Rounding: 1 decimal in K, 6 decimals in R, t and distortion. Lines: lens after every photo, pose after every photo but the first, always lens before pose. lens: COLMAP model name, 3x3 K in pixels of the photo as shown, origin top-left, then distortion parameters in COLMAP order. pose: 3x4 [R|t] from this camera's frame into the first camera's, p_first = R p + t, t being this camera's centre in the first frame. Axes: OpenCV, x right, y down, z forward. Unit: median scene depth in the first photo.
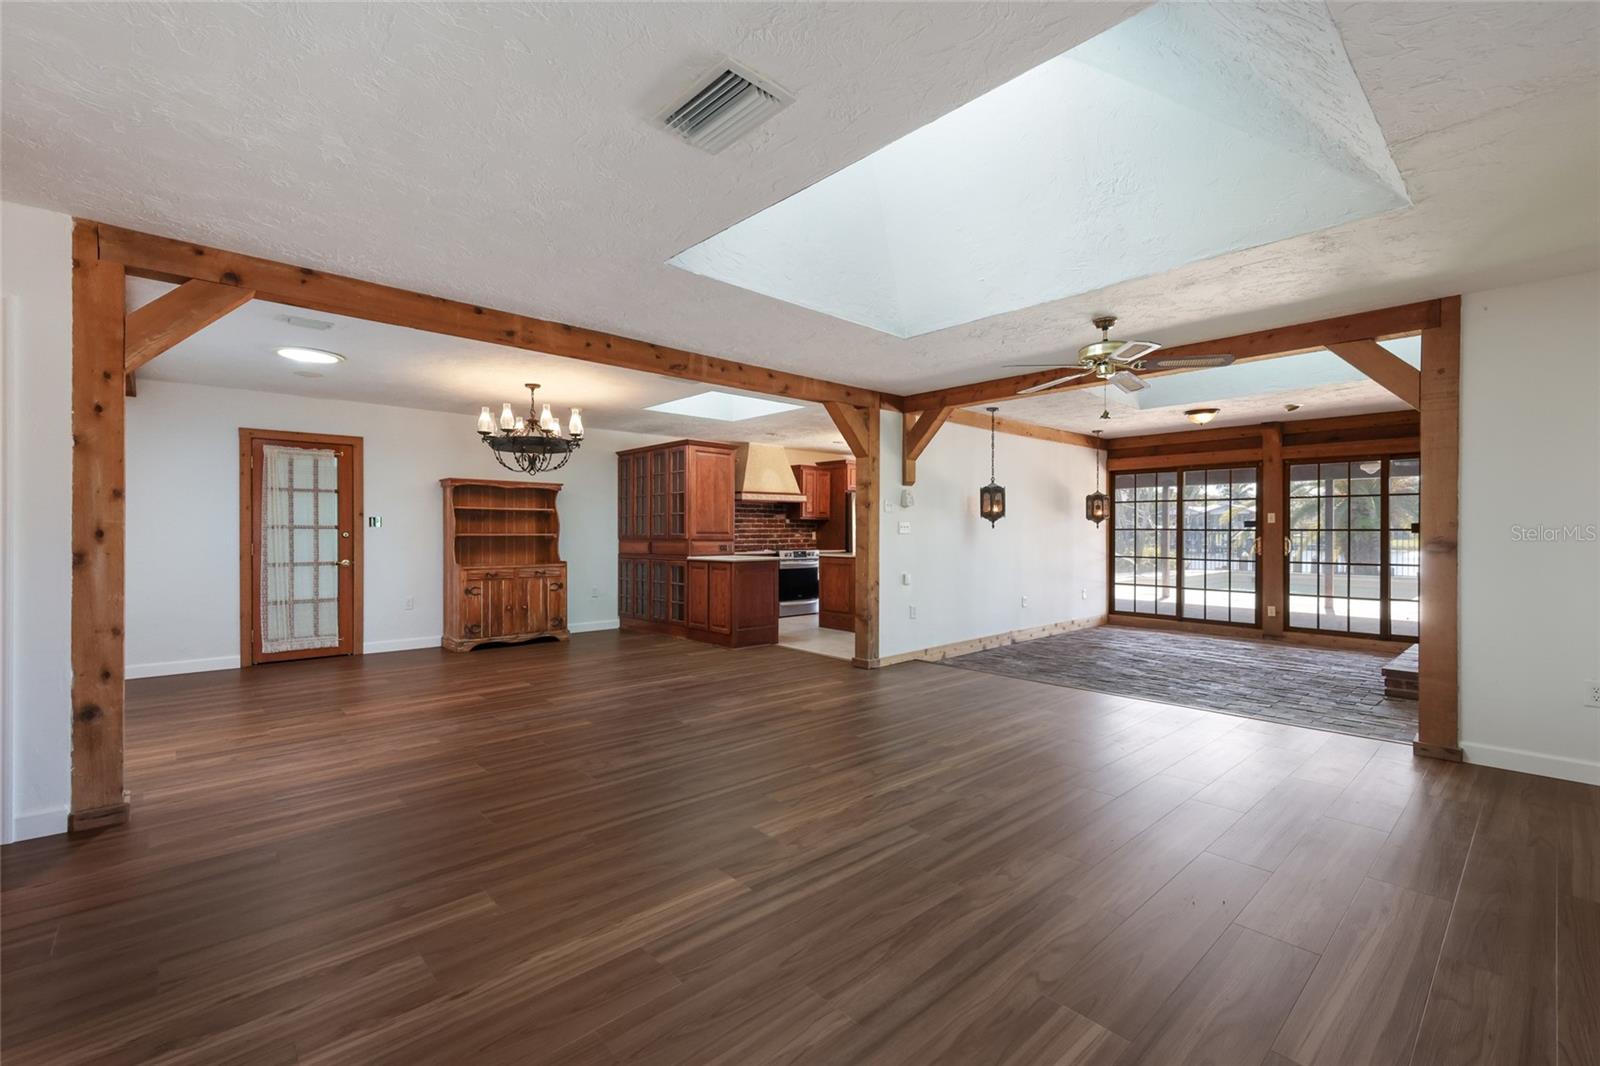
lens RADIAL K [[699.2, 0, 799.9], [0, 699.2, 531.9], [0, 0, 1]] dist [0.003961, -0.001847]
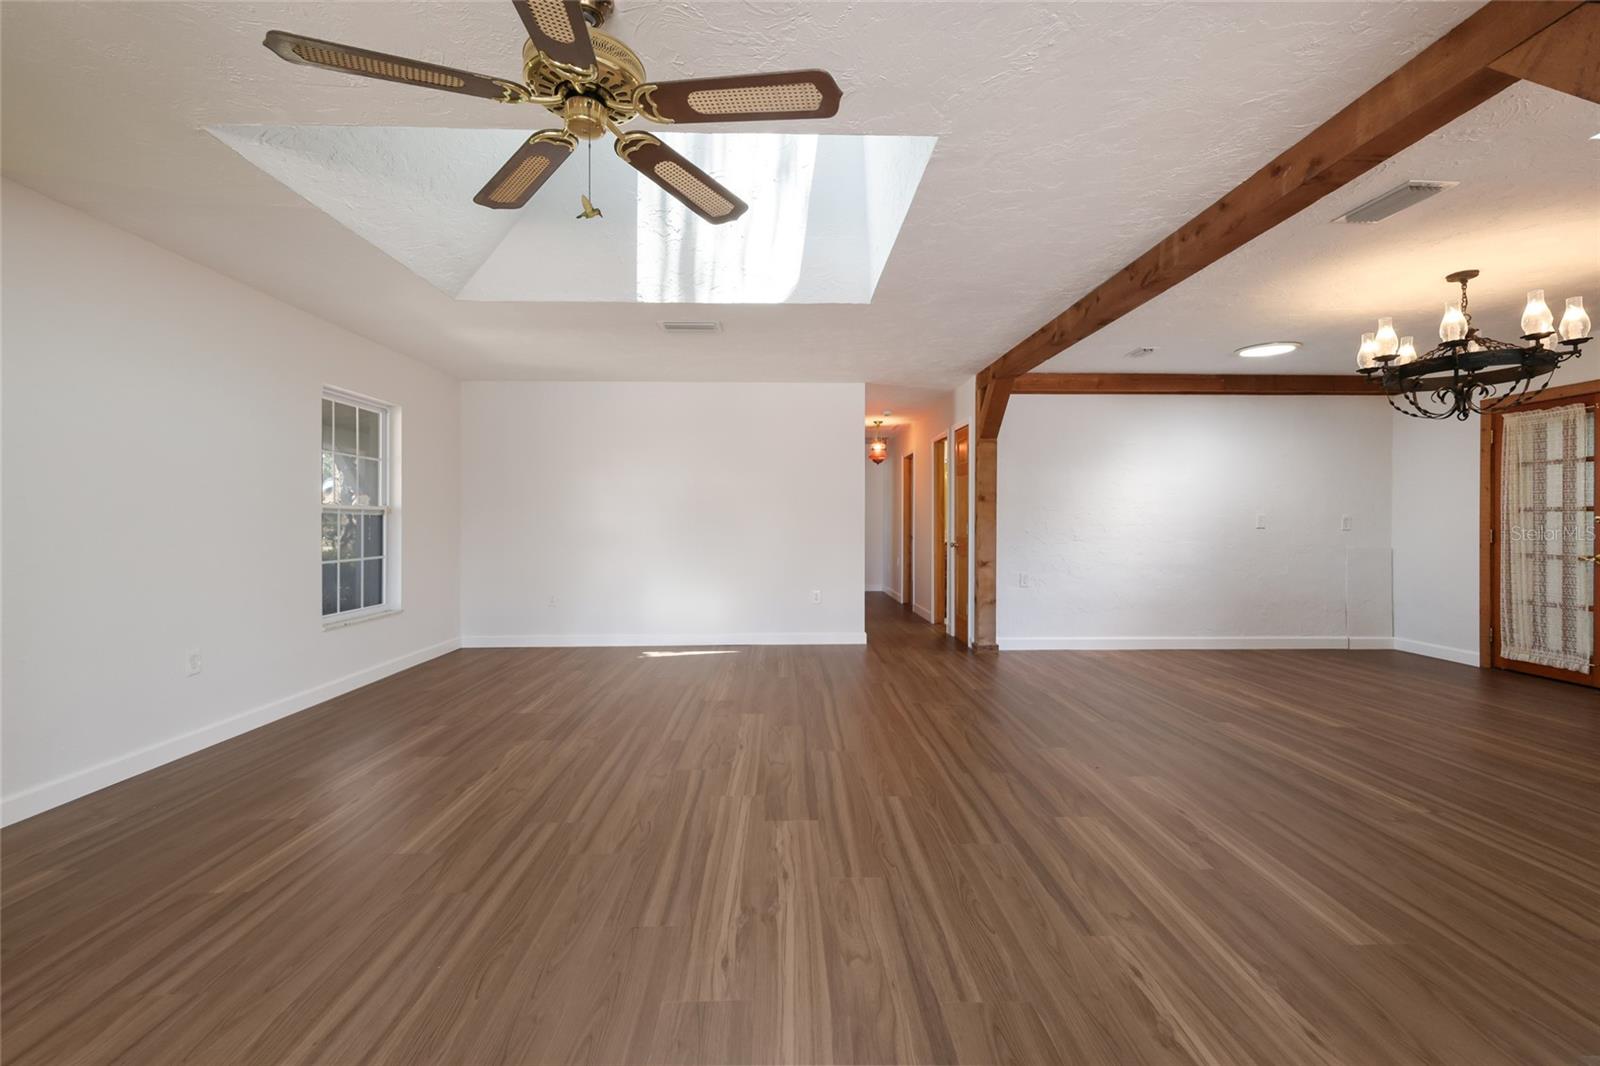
lens RADIAL K [[683.9, 0, 810.8], [0, 683.9, 523.8], [0, 0, 1]] dist [0.008928, -0.000135]
pose [[-0.648850, 0.000015, -0.760916, 0.387456], [-0.000732, 1.000000, 0.000644, 0.008625], [0.760916, 0.000975, -0.648850, 0.807434]]
